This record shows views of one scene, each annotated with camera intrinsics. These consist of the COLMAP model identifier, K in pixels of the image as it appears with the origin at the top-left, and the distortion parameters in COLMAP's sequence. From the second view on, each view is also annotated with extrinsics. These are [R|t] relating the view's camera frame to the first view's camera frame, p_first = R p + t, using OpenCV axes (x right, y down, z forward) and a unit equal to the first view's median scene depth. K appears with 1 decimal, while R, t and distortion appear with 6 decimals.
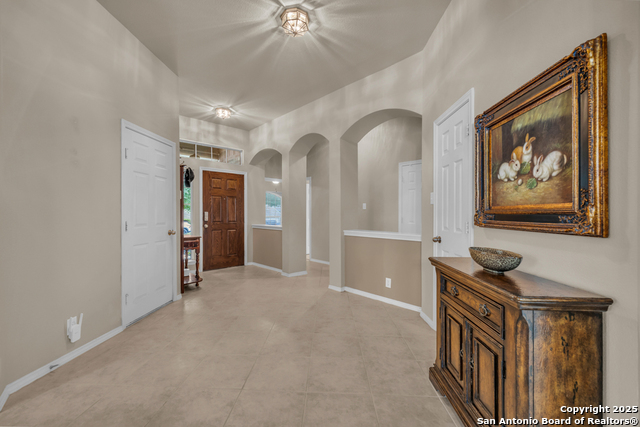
lens RADIAL K [[283.7, 0, 320.0], [0, 283.7, 213.5], [0, 0, 1]] dist [0.002023, 0.000376]
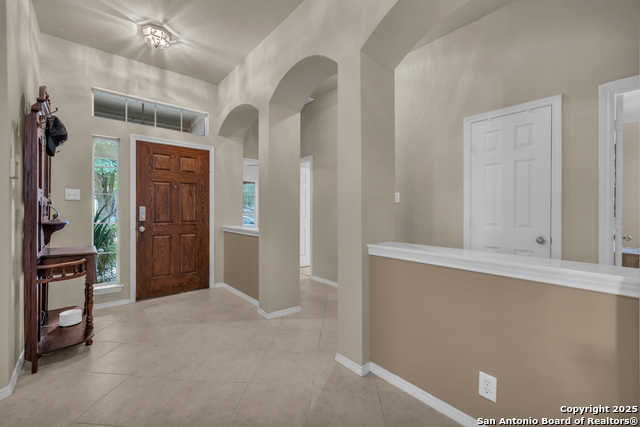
lens RADIAL K [[283.7, 0, 320.0], [0, 283.7, 213.5], [0, 0, 1]] dist [0.002023, 0.000376]
pose [[0.999407, 0.001510, -0.034408, 0.014194], [-0.001007, 0.999892, 0.014645, -0.000226], [0.034427, -0.014602, 0.999301, 0.382008]]
